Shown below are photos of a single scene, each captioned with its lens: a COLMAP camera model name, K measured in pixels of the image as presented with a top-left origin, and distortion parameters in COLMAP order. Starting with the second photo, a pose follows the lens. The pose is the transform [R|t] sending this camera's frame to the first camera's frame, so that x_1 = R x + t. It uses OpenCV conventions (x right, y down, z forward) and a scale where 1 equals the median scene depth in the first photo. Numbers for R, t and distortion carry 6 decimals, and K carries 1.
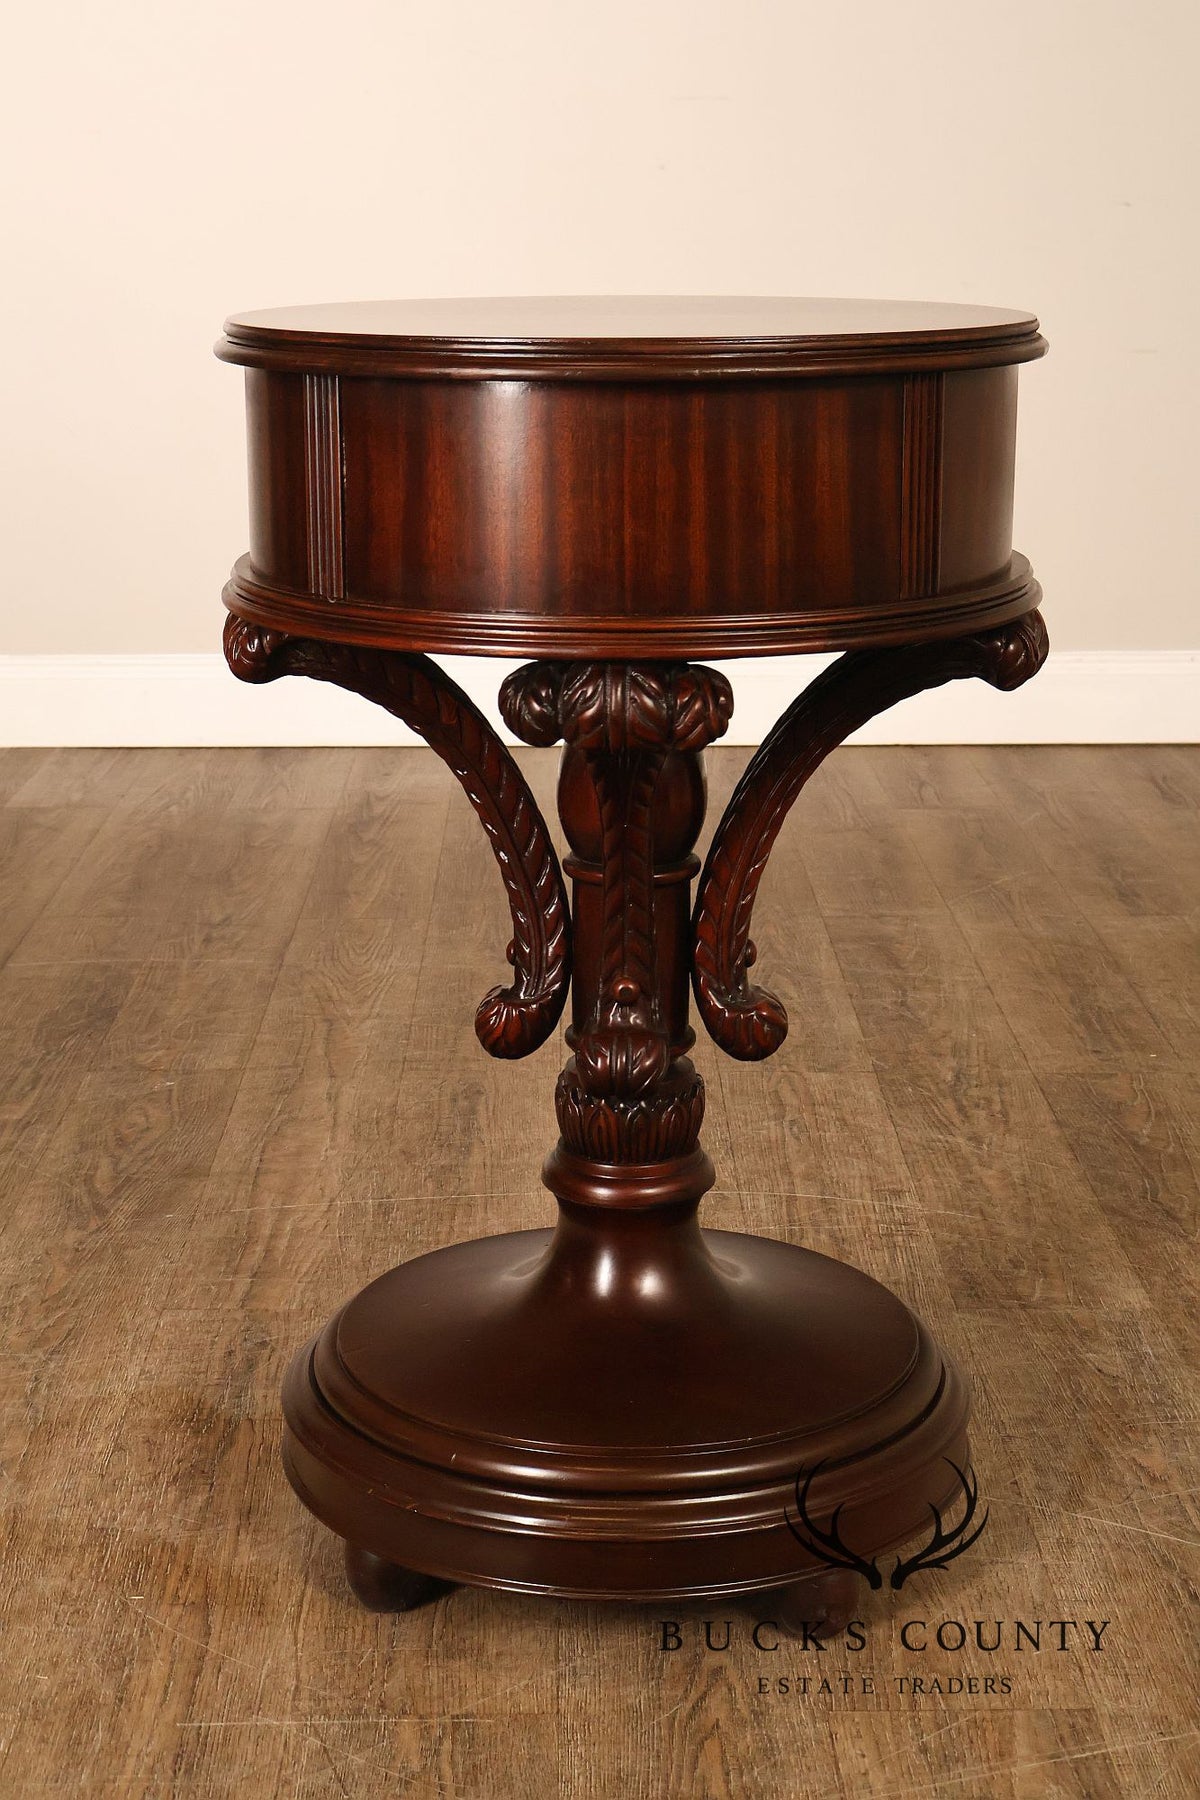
lens RADIAL K [[2995.9, 0, 591.1], [0, 2995.9, 903.0], [0, 0, 1]] dist [0.022273, 0.000000]
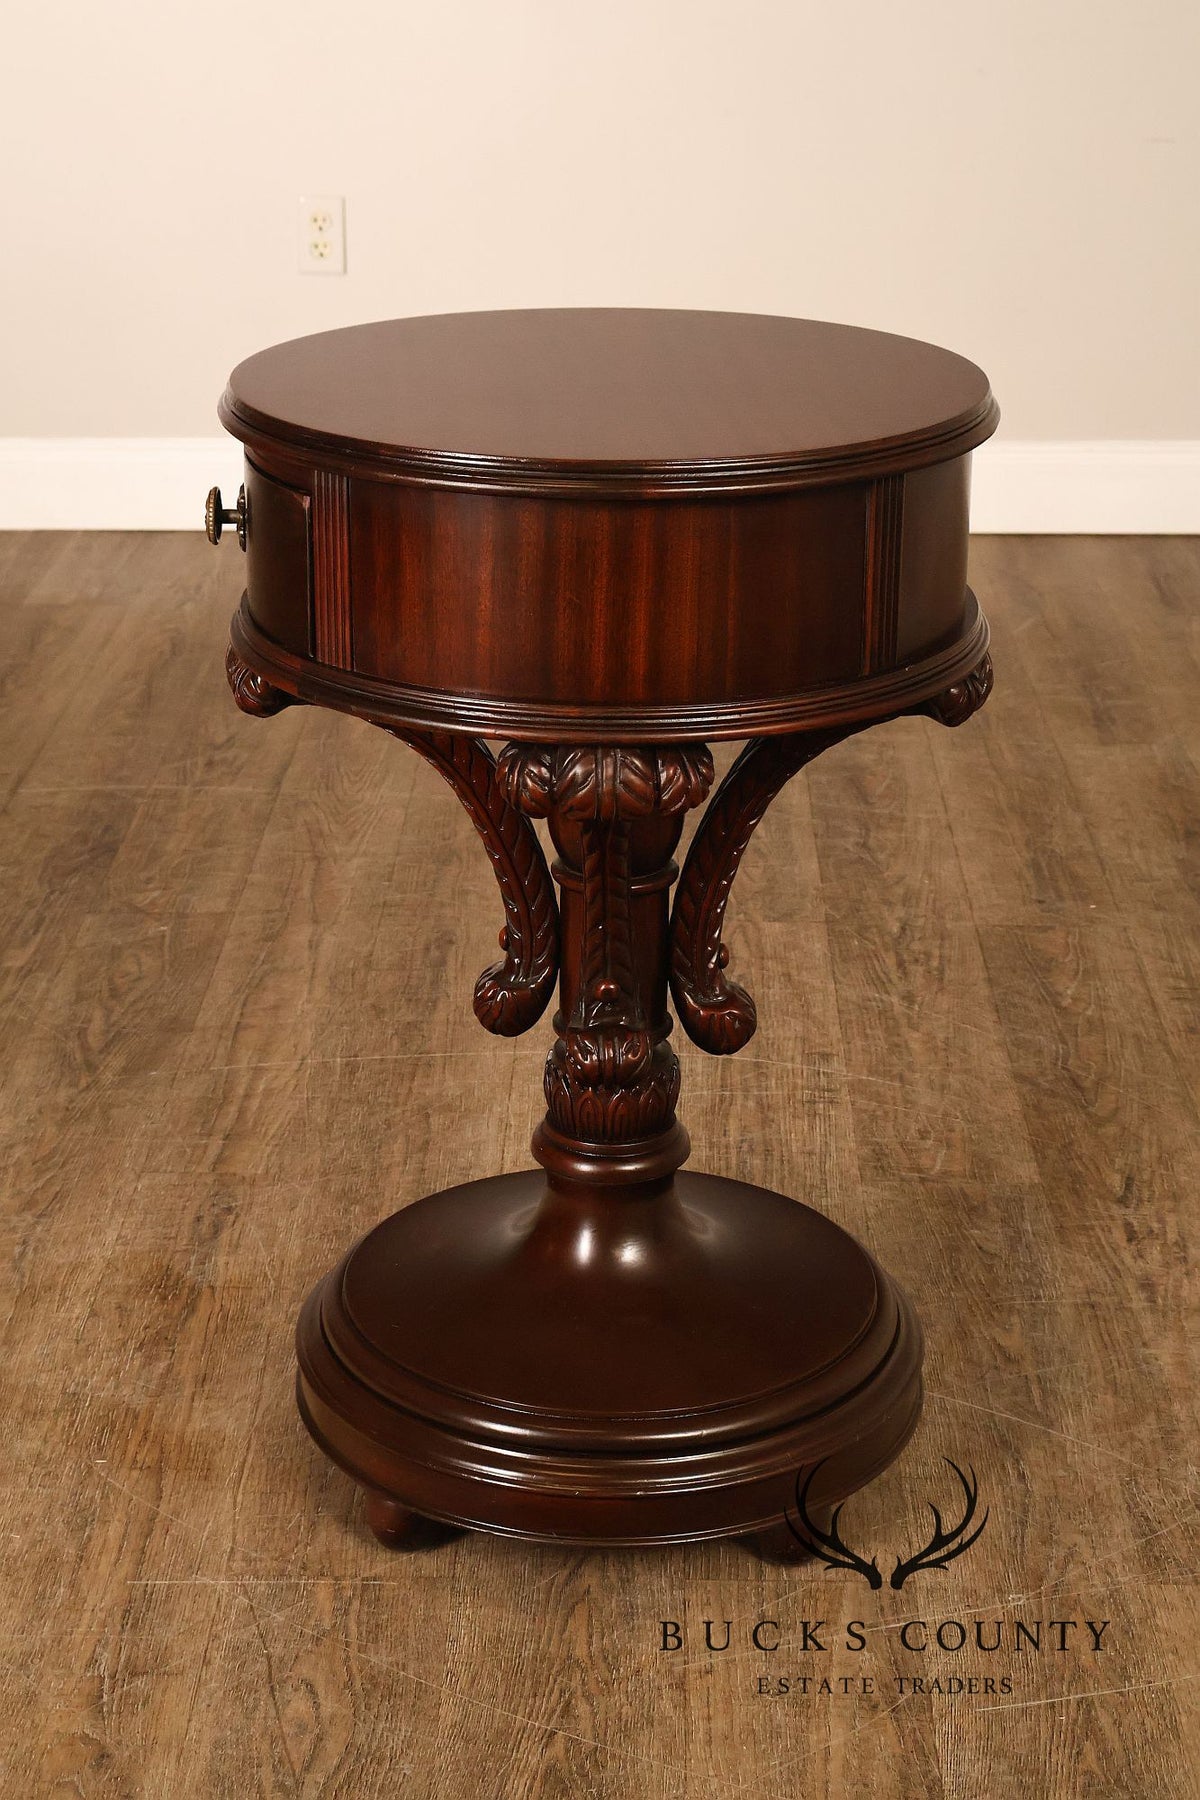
lens RADIAL K [[3155.7, 0, 585.6], [0, 3155.7, 891.4], [0, 0, 1]] dist [0.024417, 0.000000]
pose [[0.999425, 0.011192, -0.031999, 0.052480], [-0.007577, 0.993800, 0.110920, -0.090033], [0.033042, -0.110614, 0.993314, -0.128921]]
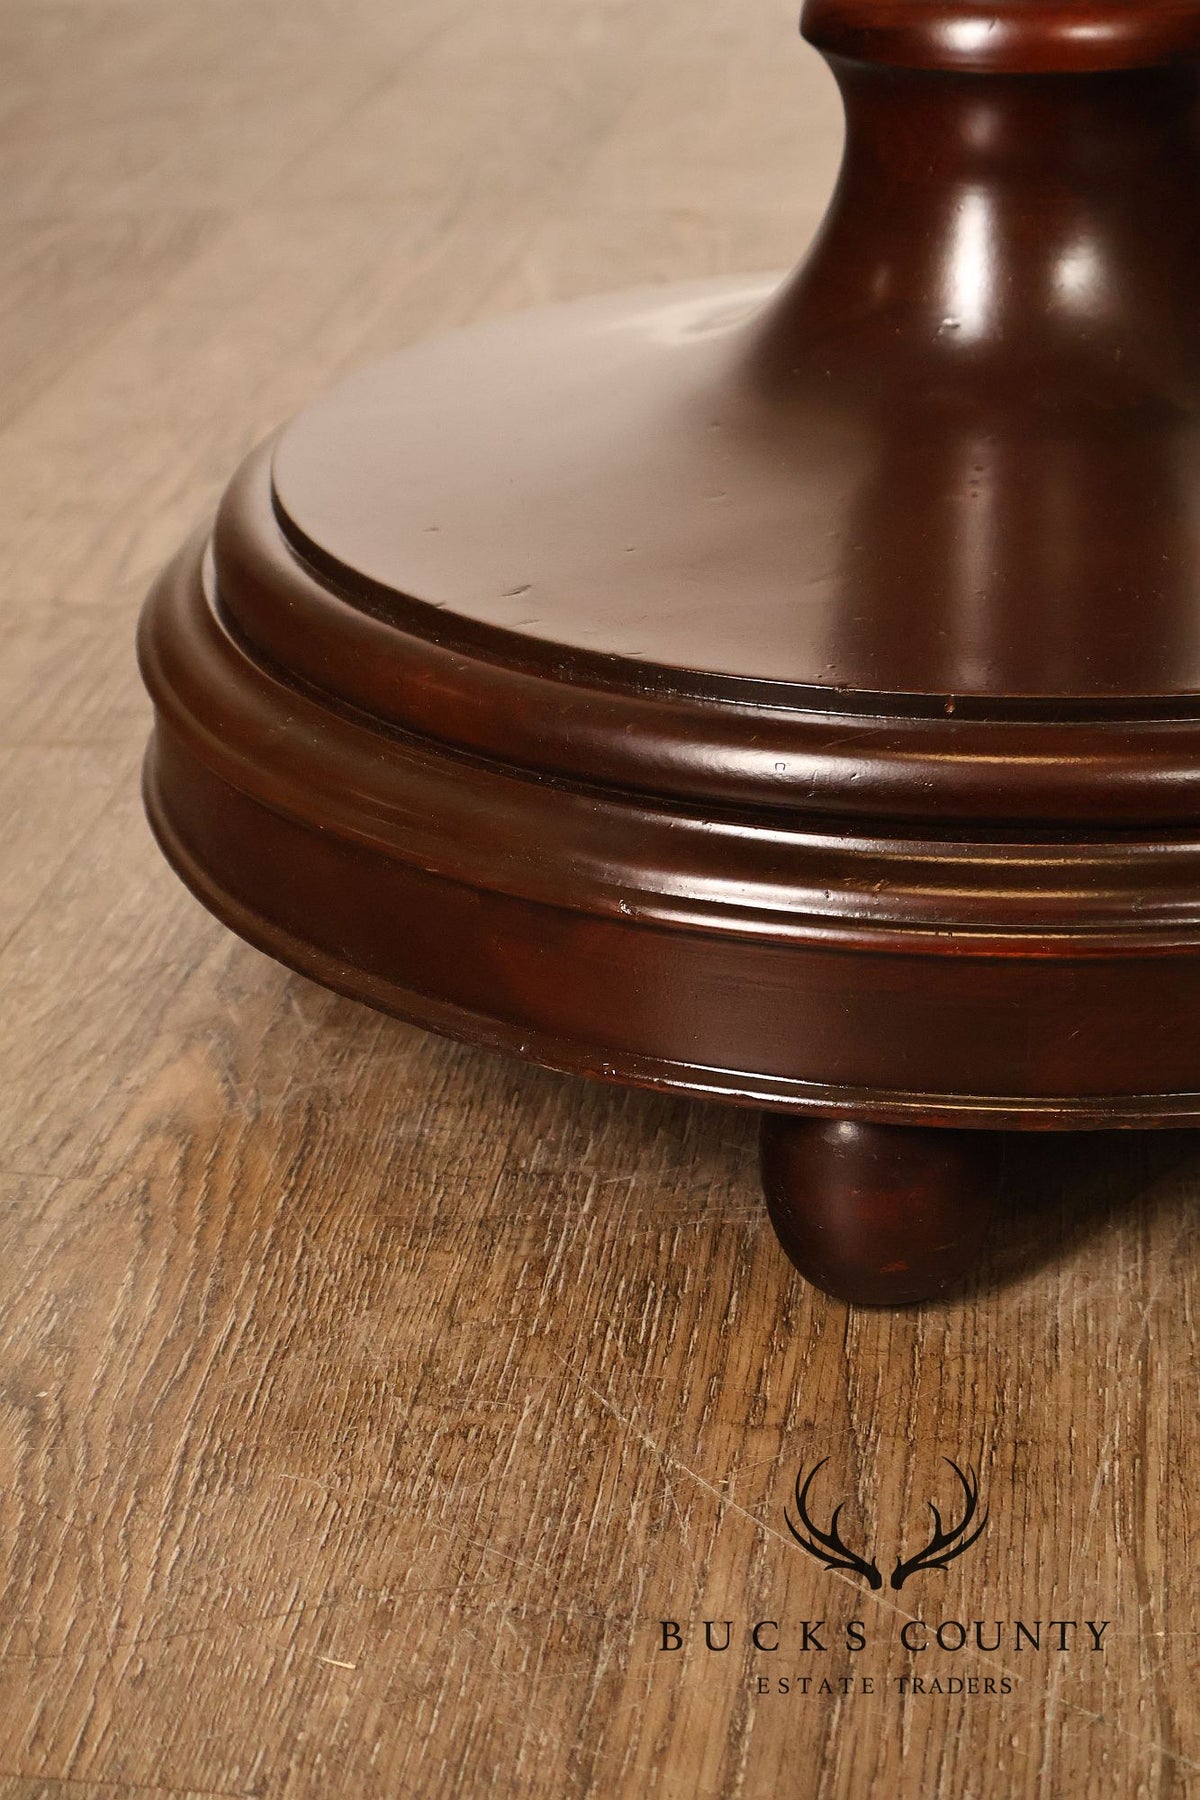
lens RADIAL K [[3620.2, 0, 594.3], [0, 3620.2, 917.7], [0, 0, 1]] dist [0.016920, 0.000000]
pose [[0.986885, 0.043731, -0.155391, -0.071183], [-0.017856, 0.986273, 0.164157, 0.083750], [0.160437, -0.159229, 0.974118, 0.455647]]
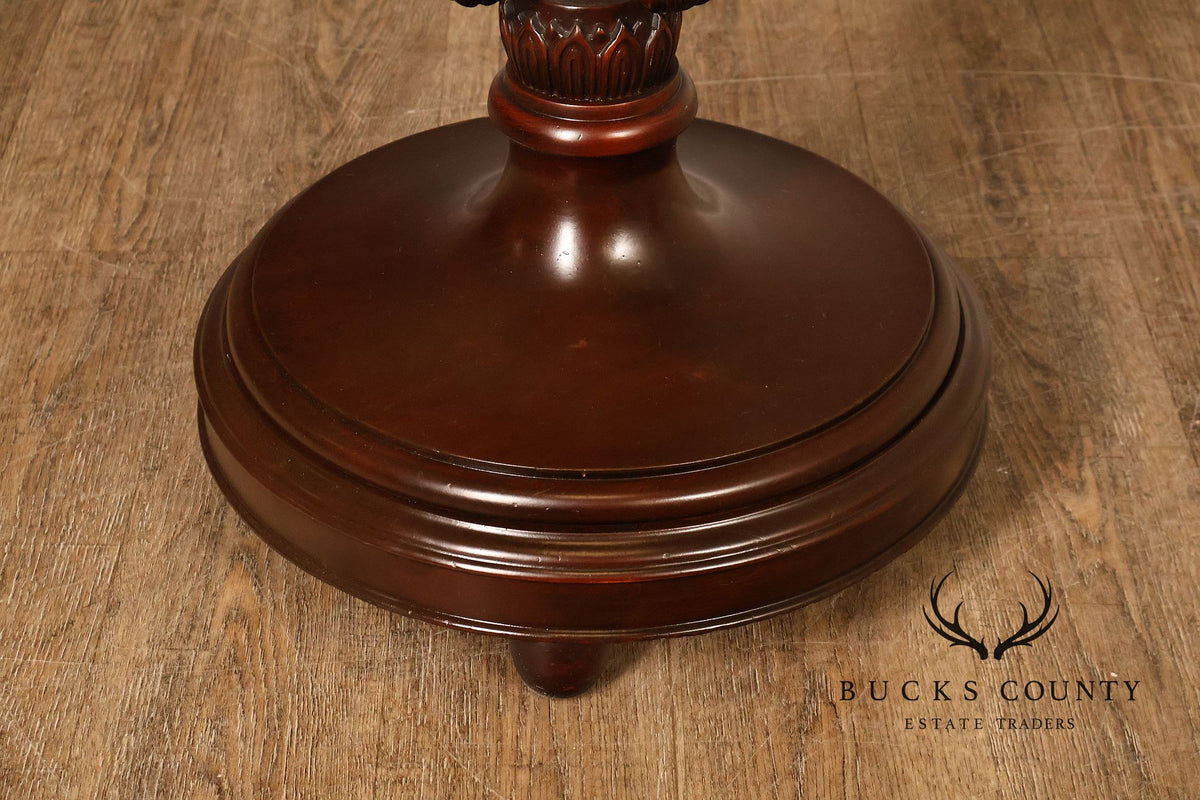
lens RADIAL K [[2413.5, 0, 597.2], [0, 2413.5, 397.8], [0, 0, 1]] dist [0.016920, 0.000000]
pose [[0.999999, -0.001195, -0.001159, -0.085858], [0.001526, 0.936329, 0.351120, -0.063766], [0.000666, -0.351122, 0.936330, 0.314711]]
